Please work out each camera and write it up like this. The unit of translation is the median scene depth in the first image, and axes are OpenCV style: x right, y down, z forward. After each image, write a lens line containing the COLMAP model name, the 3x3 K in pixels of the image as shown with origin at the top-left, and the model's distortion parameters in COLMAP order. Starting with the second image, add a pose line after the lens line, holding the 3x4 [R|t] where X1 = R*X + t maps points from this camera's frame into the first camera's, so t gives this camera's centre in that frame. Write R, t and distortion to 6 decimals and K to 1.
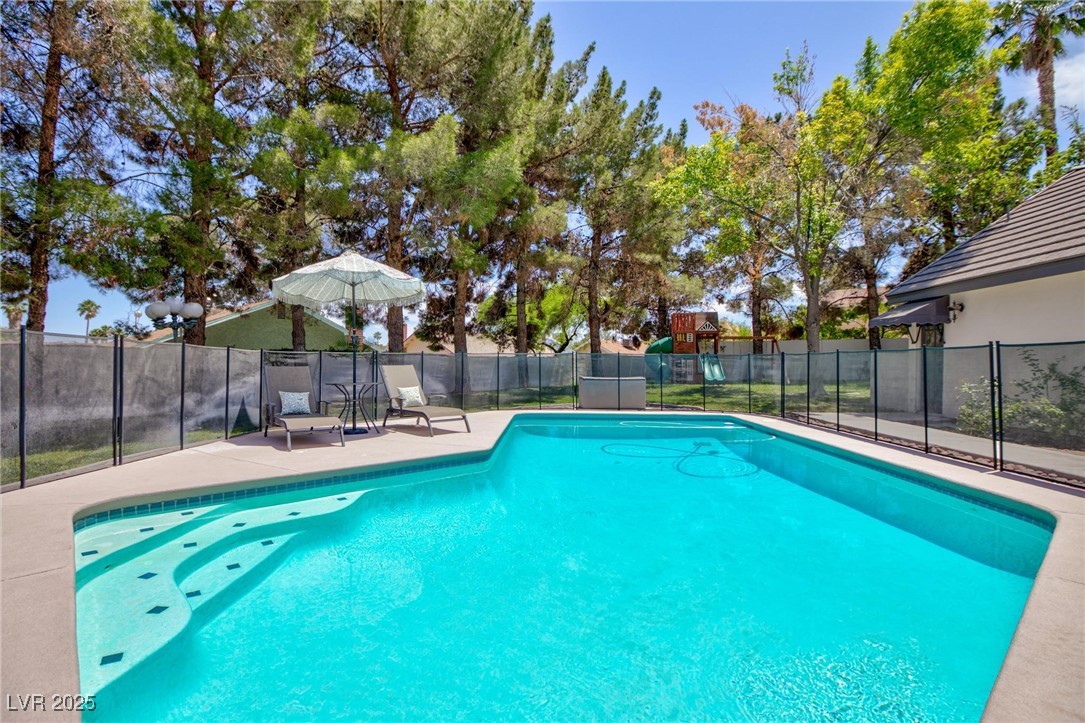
lens RADIAL K [[504.4, 0, 542.5], [0, 504.4, 361.5], [0, 0, 1]] dist [-0.002056, -0.000399]
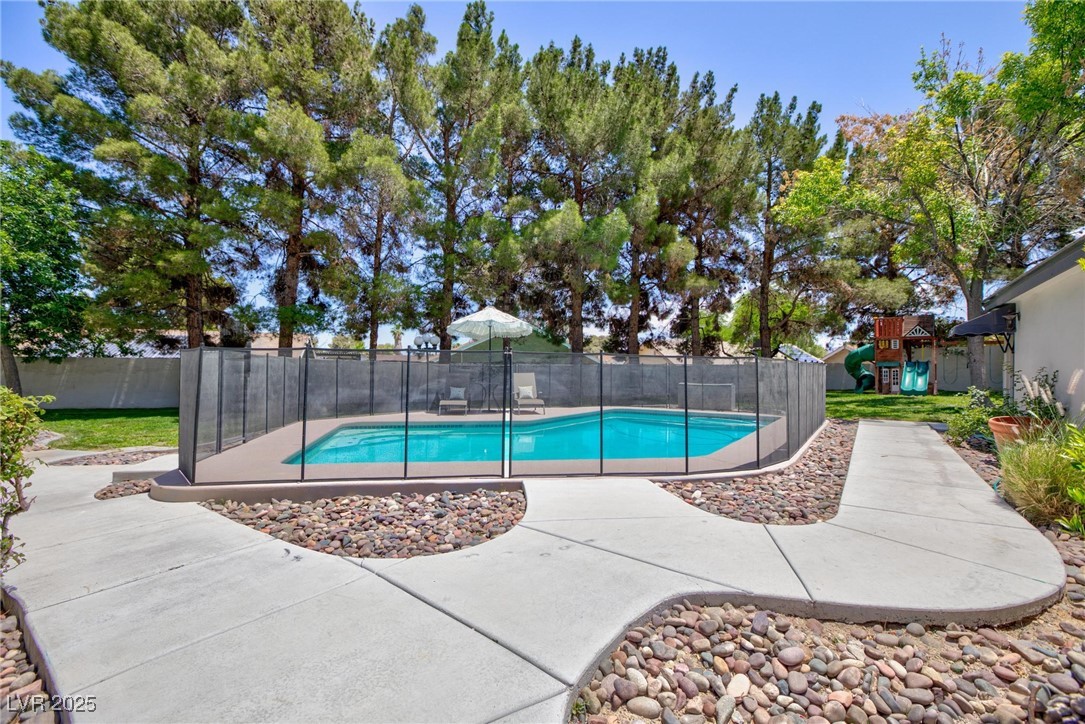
lens RADIAL K [[500.4, 0, 542.5], [0, 500.4, 362.0], [0, 0, 1]] dist [0.000973, 0.000404]
pose [[0.858900, -0.008776, -0.512068, 0.346313], [0.000304, 0.999862, -0.016625, 0.000155], [0.512143, 0.014124, 0.858784, -0.190844]]
